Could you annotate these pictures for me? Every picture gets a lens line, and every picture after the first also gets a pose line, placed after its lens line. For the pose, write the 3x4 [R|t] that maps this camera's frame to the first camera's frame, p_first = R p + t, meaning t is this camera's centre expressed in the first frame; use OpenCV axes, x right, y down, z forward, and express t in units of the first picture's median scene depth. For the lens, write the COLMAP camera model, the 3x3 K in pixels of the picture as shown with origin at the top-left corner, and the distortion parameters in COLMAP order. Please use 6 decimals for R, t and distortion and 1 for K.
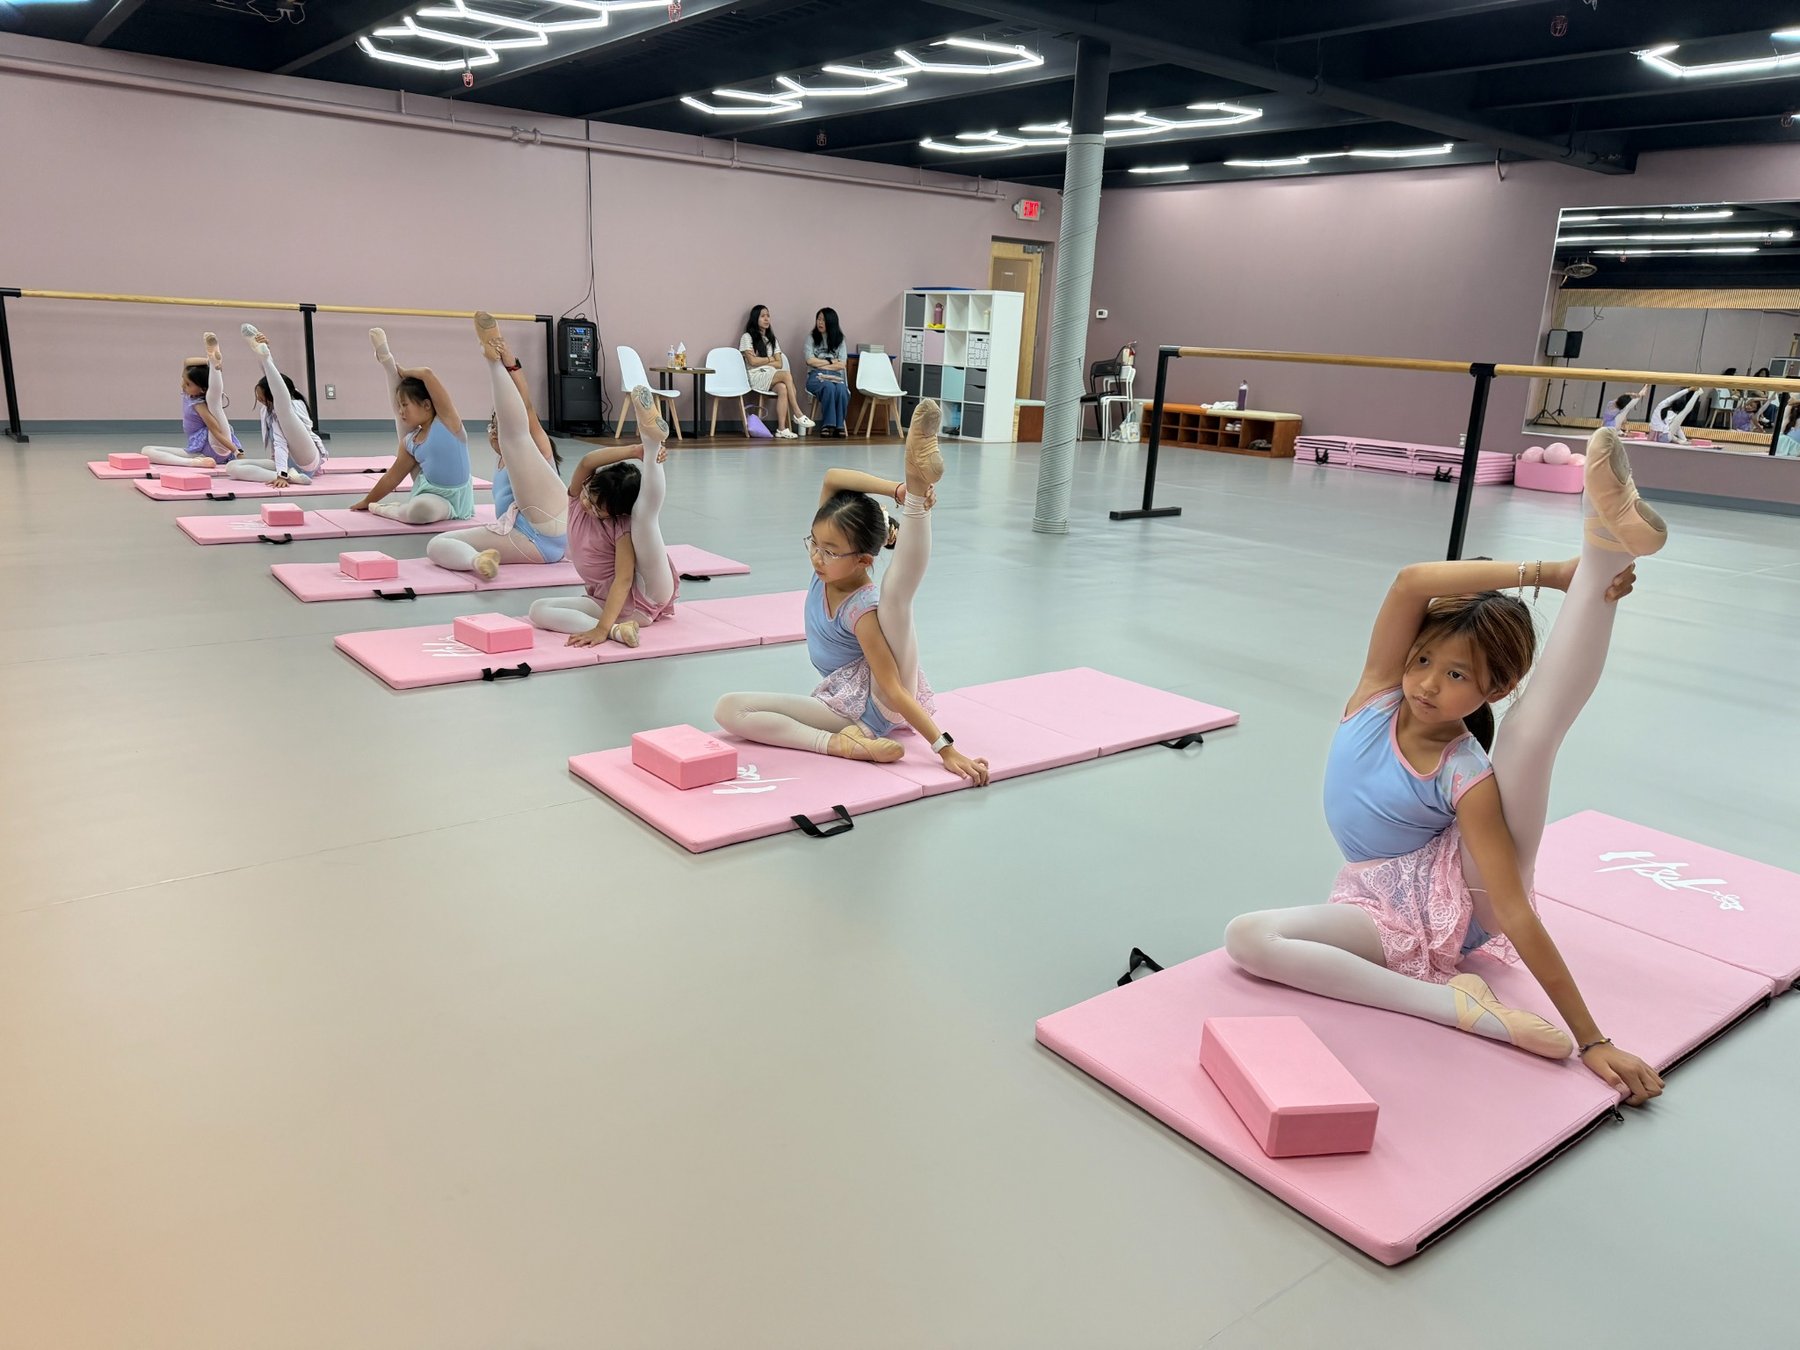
lens RADIAL K [[1273.0, 0, 900.0], [0, 1273.0, 675.0], [0, 0, 1]] dist [-0.037864, -0.003438]
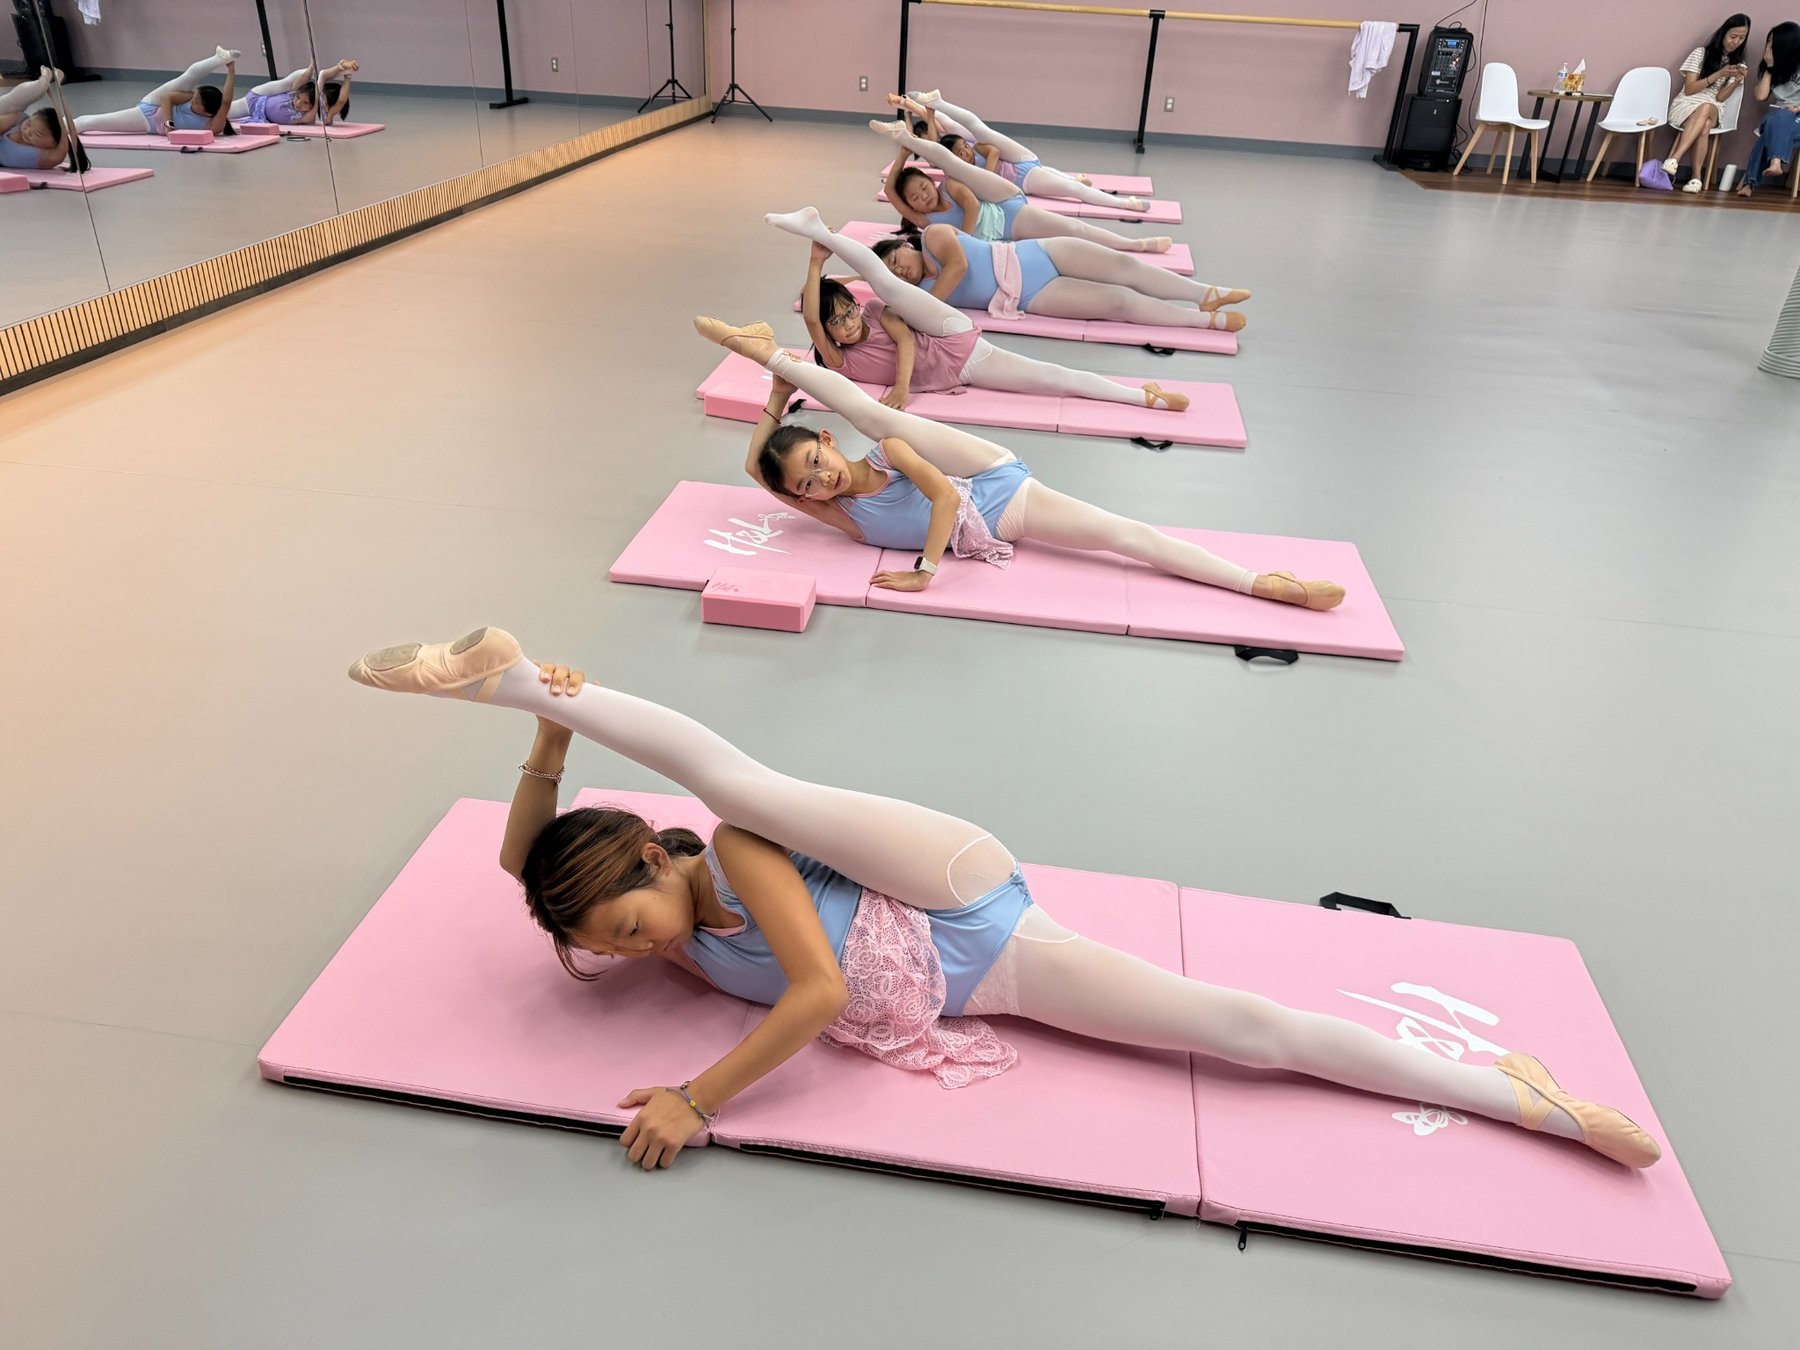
lens RADIAL K [[1262.8, 0, 894.4], [0, 1262.8, 654.8], [0, 0, 1]] dist [-0.002893, 0.001375]
pose [[0.700156, 0.324042, -0.636222, 0.170638], [-0.189745, 0.943484, 0.271725, -0.036395], [0.688316, -0.069530, 0.722071, 0.074766]]
